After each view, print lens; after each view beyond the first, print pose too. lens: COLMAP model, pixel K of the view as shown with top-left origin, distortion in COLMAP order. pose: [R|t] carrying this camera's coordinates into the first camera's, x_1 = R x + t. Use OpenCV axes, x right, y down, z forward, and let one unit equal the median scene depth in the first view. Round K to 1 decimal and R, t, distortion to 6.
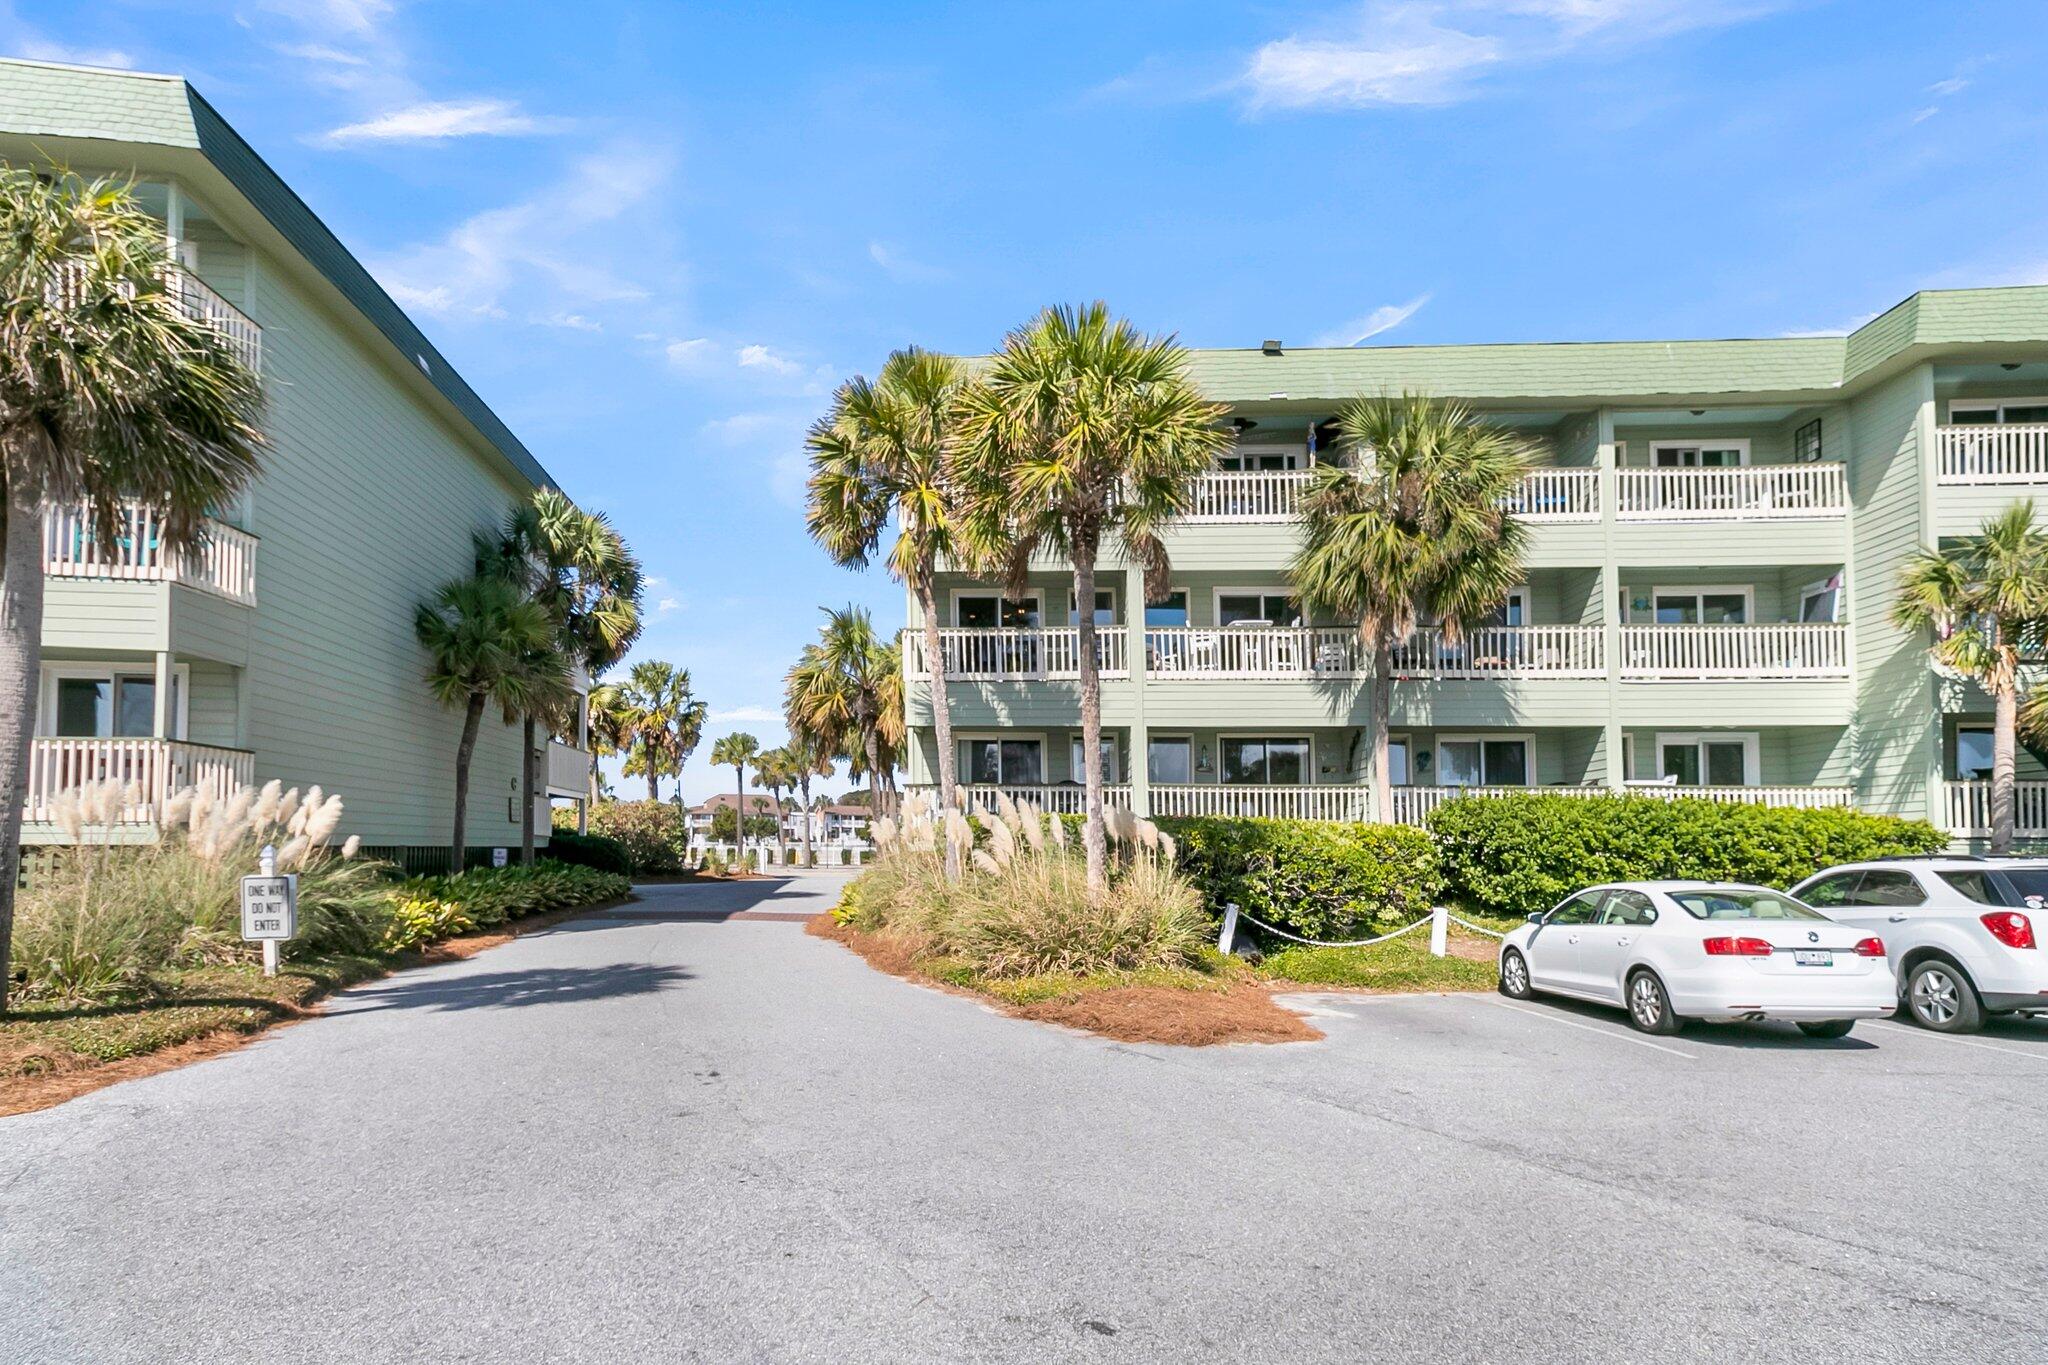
lens RADIAL K [[980.7, 0, 1033.9], [0, 980.7, 628.9], [0, 0, 1]] dist [0.001757, -0.000594]
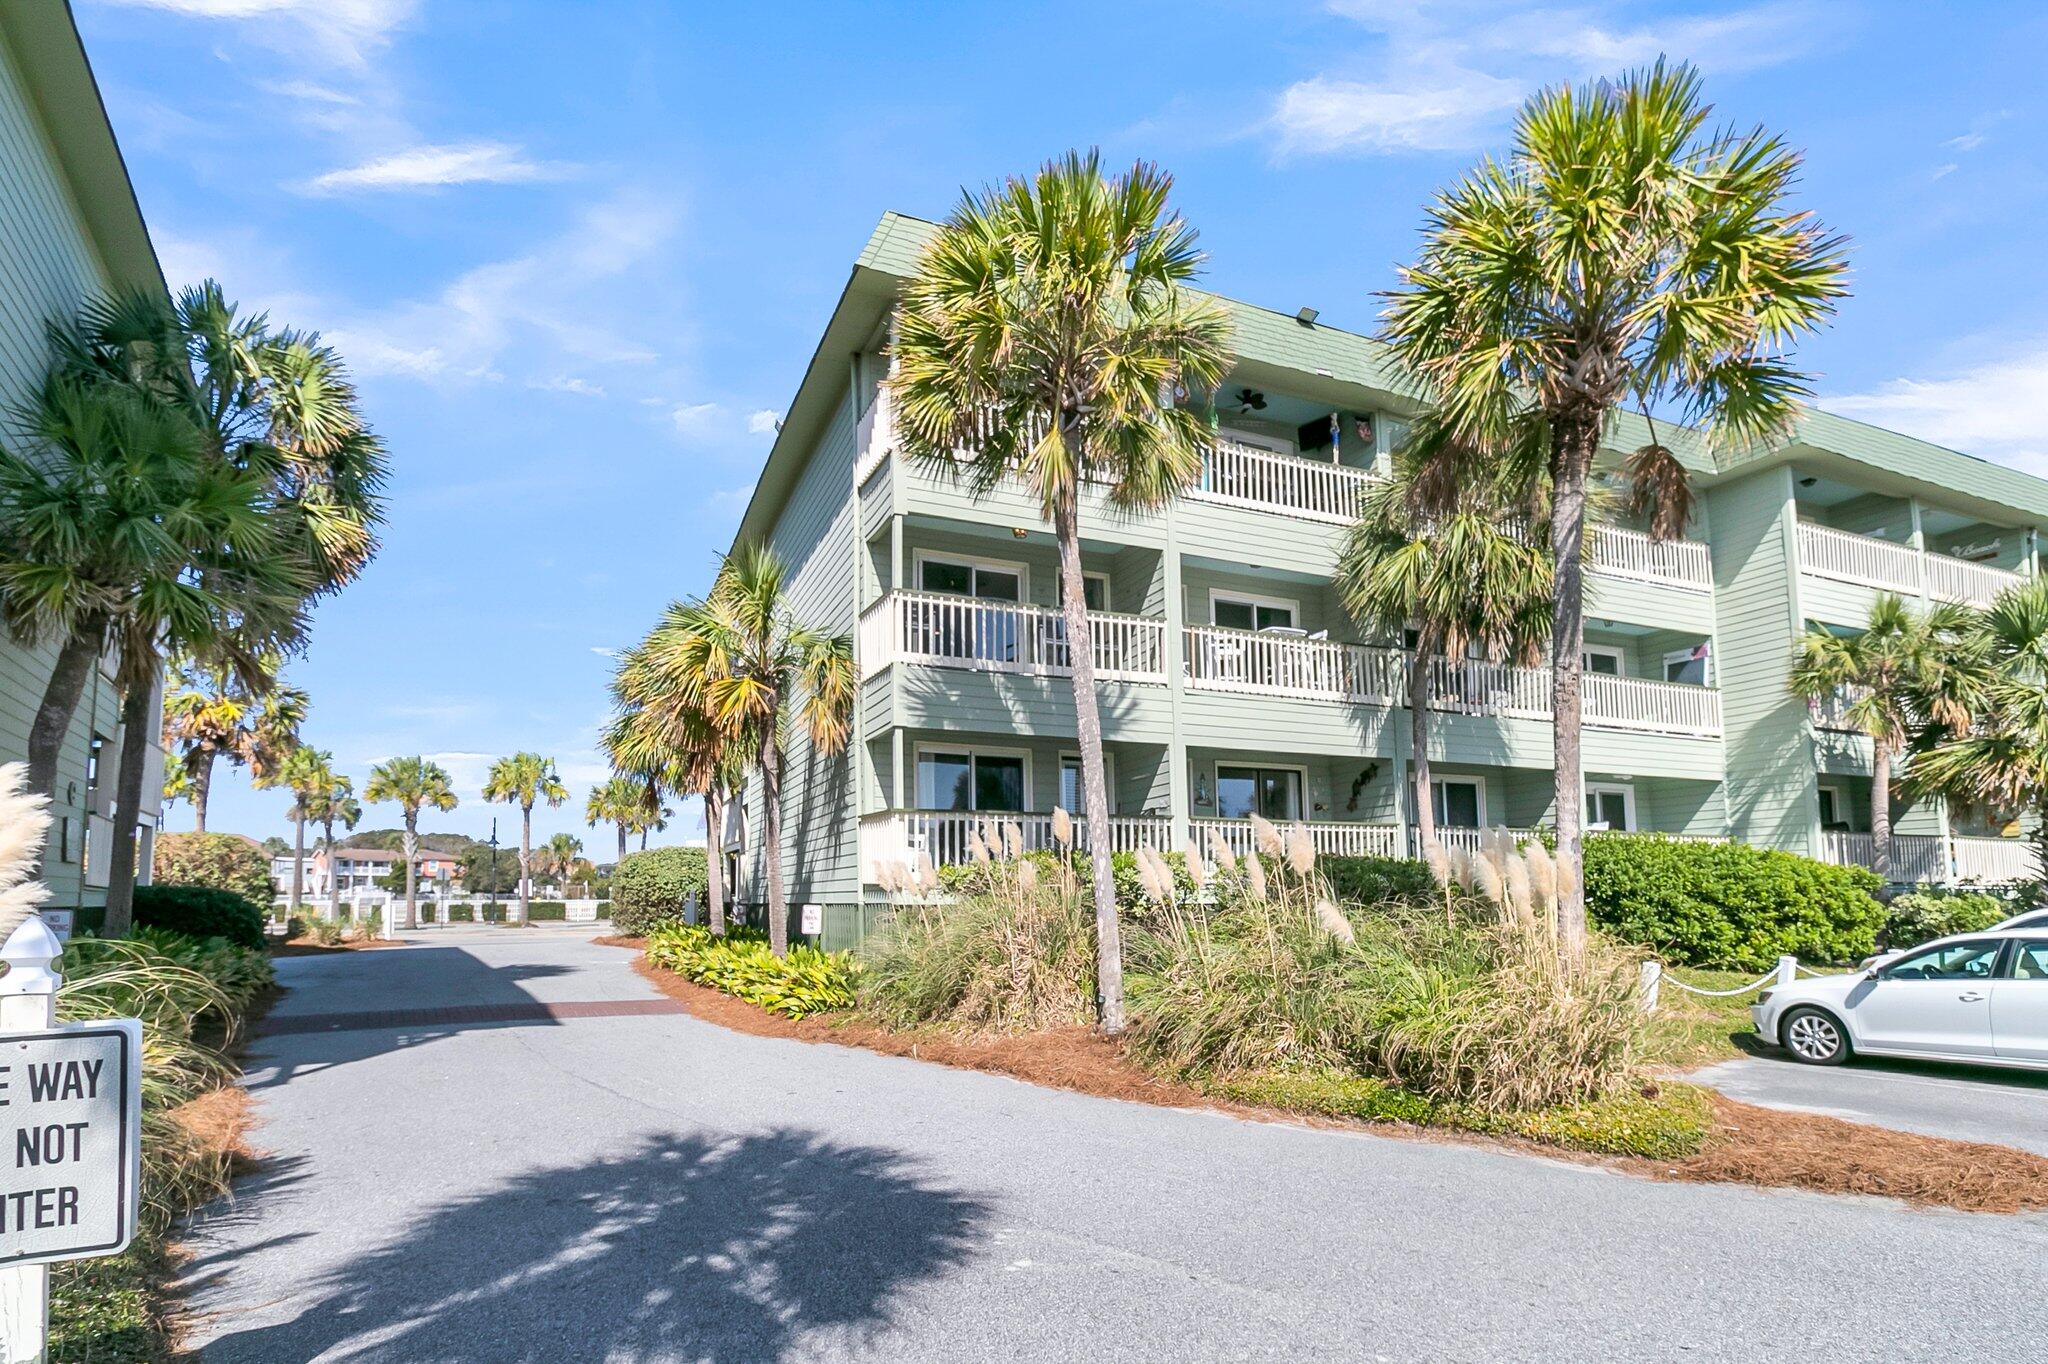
lens RADIAL K [[975.4, 0, 1023.6], [0, 975.4, 705.9], [0, 0, 1]] dist [0.000664, -0.000271]
pose [[0.901696, 0.073743, 0.426035, -0.340439], [-0.085201, 0.996333, 0.007870, 0.071505], [-0.423893, -0.043395, 0.904672, 0.335624]]
